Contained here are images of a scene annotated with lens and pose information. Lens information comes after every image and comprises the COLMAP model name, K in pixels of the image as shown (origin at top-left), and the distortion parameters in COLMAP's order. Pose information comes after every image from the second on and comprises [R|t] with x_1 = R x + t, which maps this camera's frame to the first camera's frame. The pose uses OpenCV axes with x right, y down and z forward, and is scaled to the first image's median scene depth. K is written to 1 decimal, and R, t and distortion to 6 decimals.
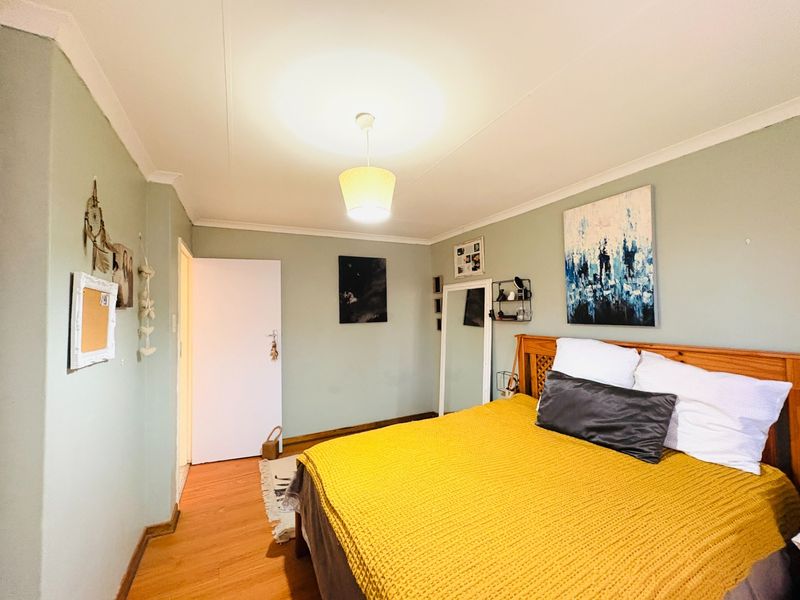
lens RADIAL K [[317.2, 0, 402.4], [0, 317.2, 300.9], [0, 0, 1]] dist [-0.002821, -0.000166]
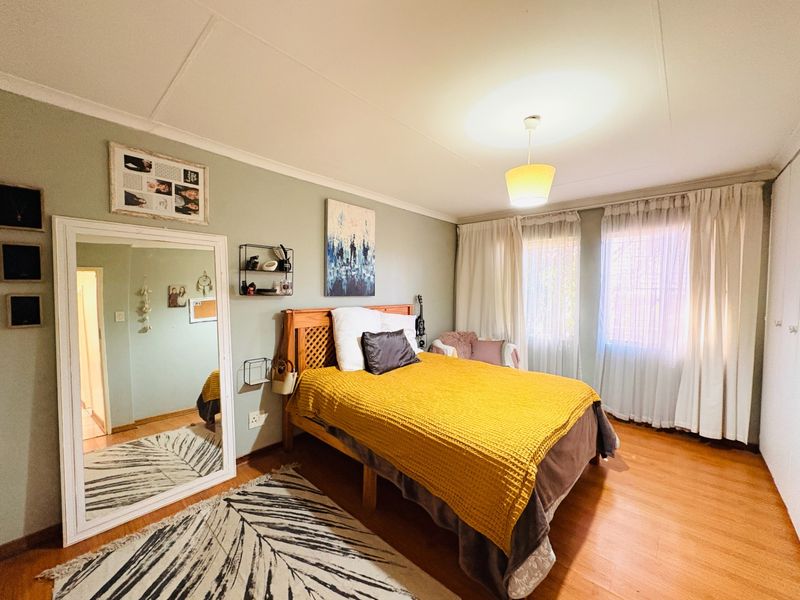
lens RADIAL K [[317.2, 0, 401.0], [0, 317.2, 300.7], [0, 0, 1]] dist [-0.002821, -0.000166]
pose [[-0.341824, -0.016134, 0.939626, -0.699719], [-0.033805, 0.999417, 0.004862, 0.076552], [-0.939156, -0.030102, -0.342170, 1.196533]]
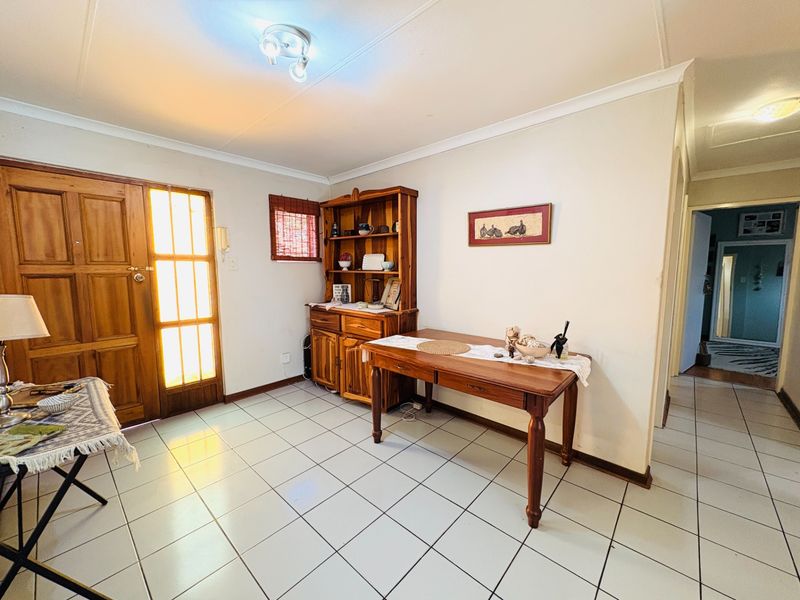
lens RADIAL K [[317.2, 0, 400.1], [0, 317.2, 298.2], [0, 0, 1]] dist [-0.002821, -0.000166]
pose [[0.942336, -0.016146, 0.334279, -2.737976], [-0.029882, 0.990787, 0.132093, 0.093054], [-0.333332, -0.134465, 0.933171, 0.253266]]
